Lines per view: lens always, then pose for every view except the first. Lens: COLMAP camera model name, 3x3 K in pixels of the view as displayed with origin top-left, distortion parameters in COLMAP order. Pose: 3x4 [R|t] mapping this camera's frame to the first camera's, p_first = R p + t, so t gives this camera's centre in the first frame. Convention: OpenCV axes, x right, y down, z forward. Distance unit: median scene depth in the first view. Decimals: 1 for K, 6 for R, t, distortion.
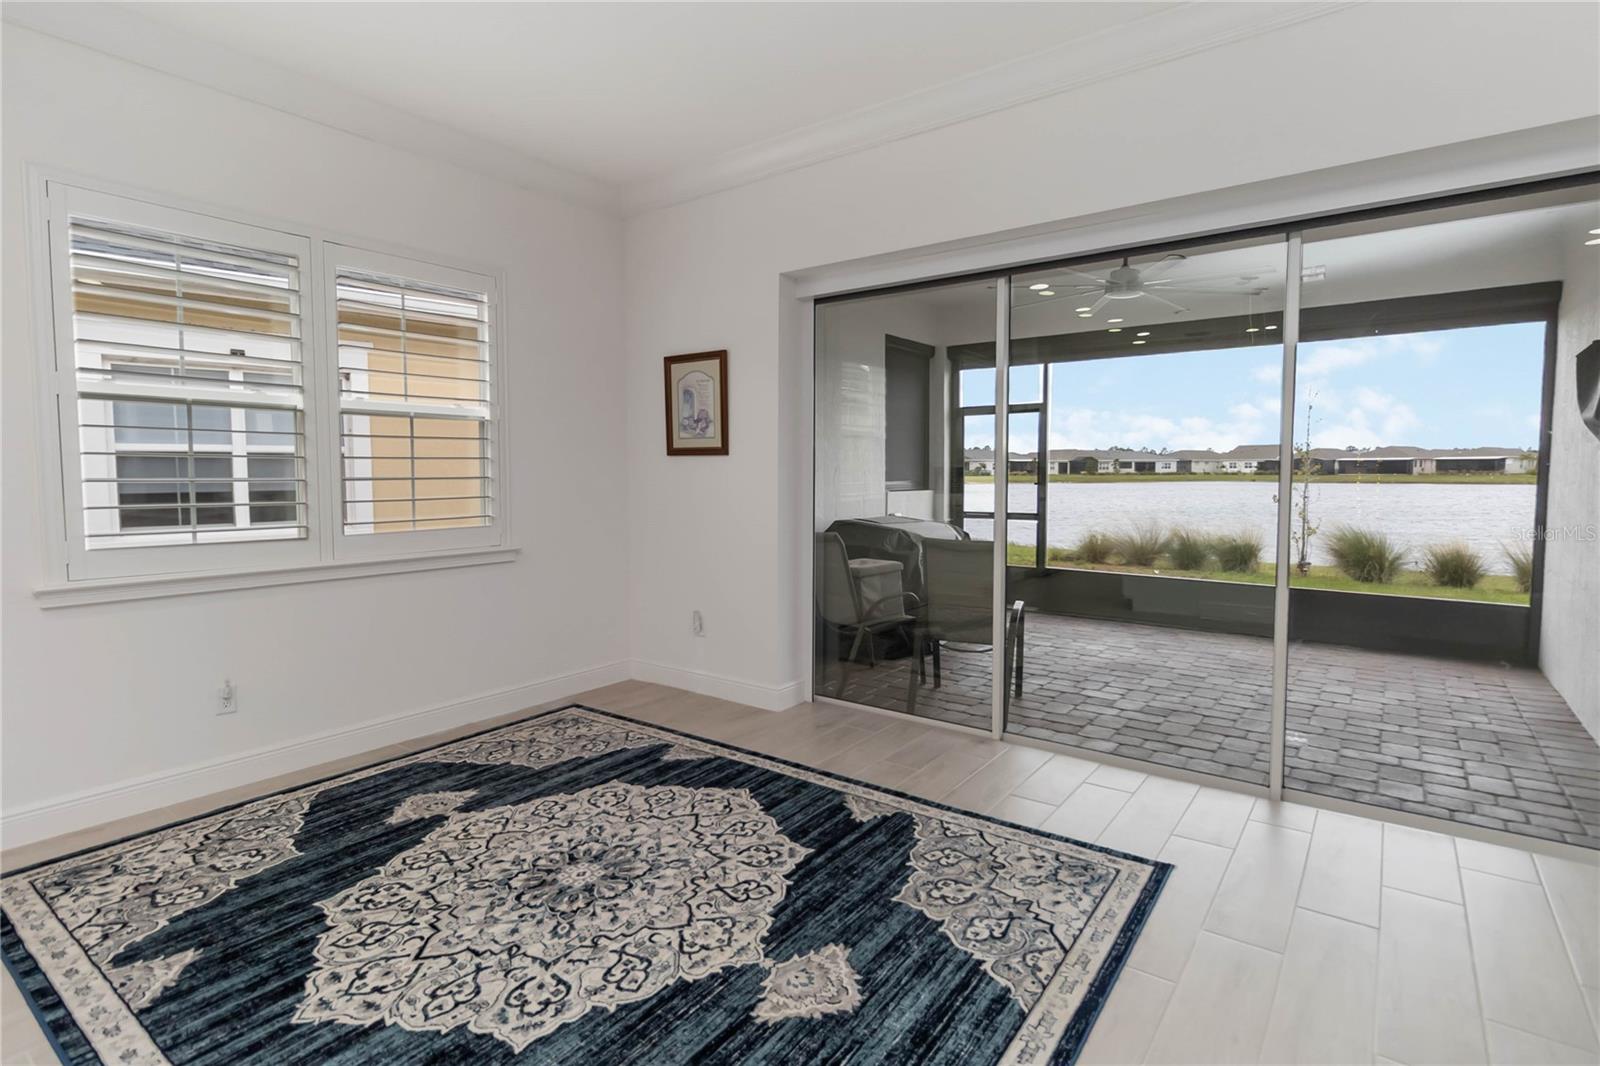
lens RADIAL K [[778.2, 0, 793.2], [0, 778.2, 533.2], [0, 0, 1]] dist [0.004218, 0.001161]
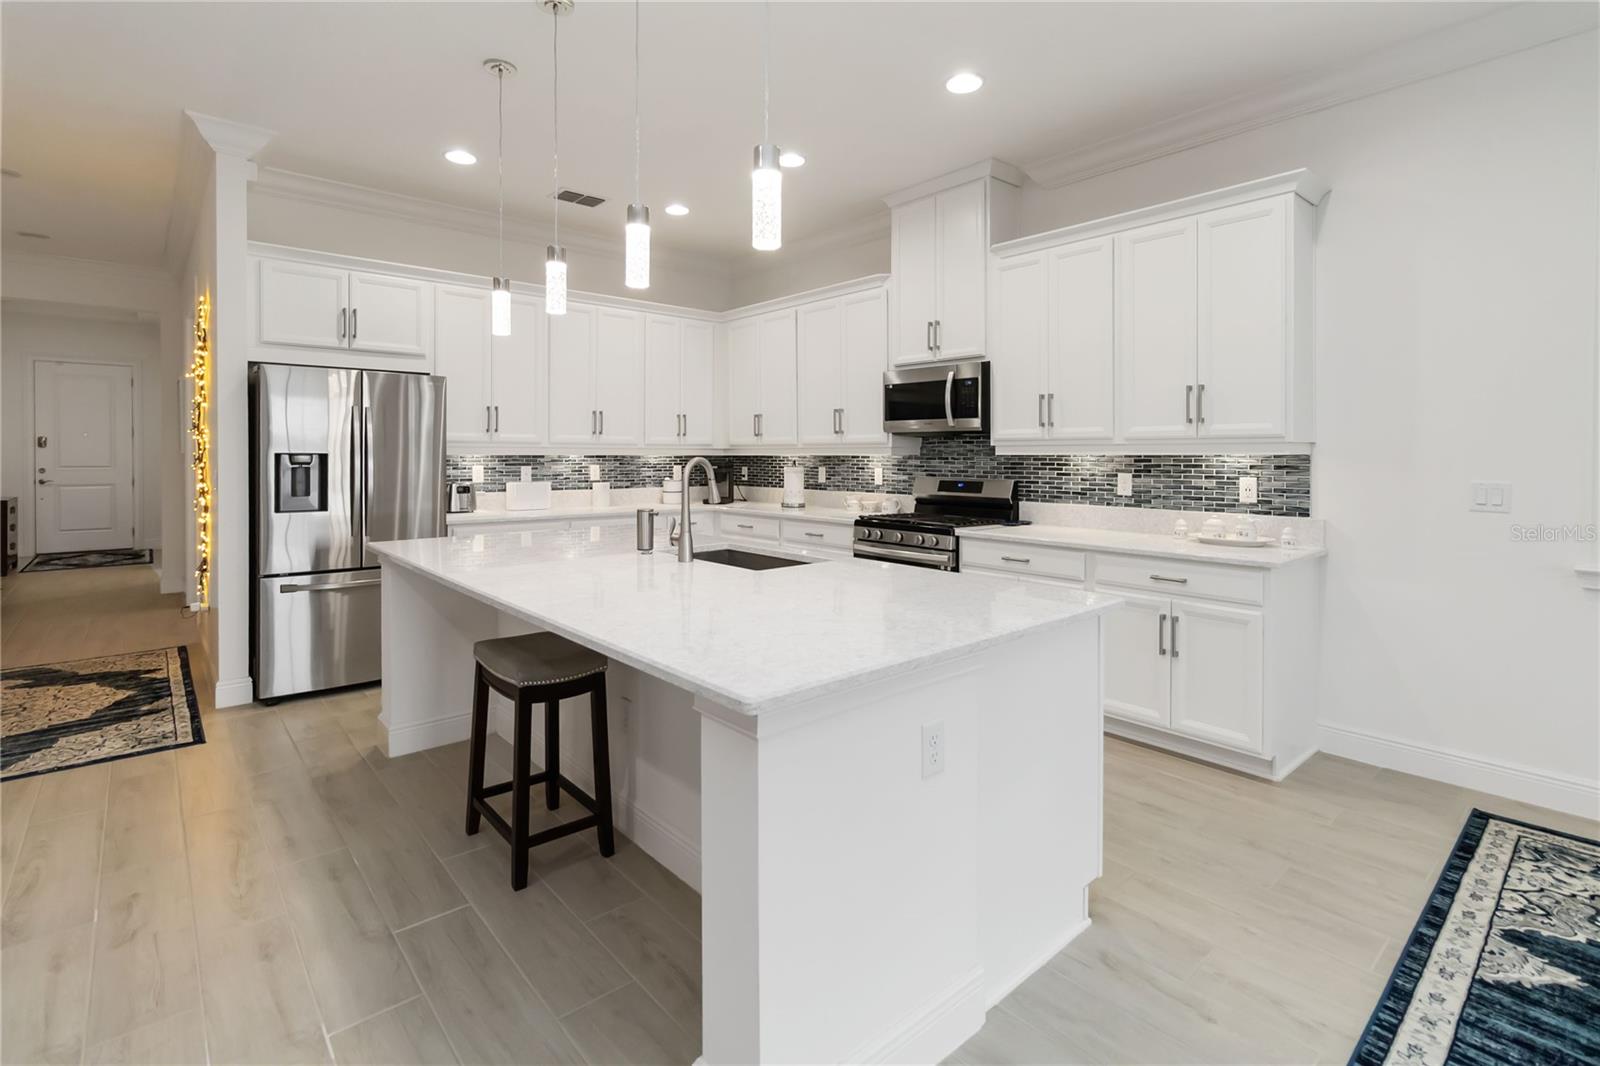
lens RADIAL K [[750.5, 0, 800.7], [0, 750.5, 457.6], [0, 0, 1]] dist [-0.002819, -0.001231]
pose [[-0.195475, 0.010530, -0.980652, 0.246267], [-0.079851, 0.996451, 0.026617, -0.022142], [0.977452, 0.083509, -0.193941, 0.222059]]
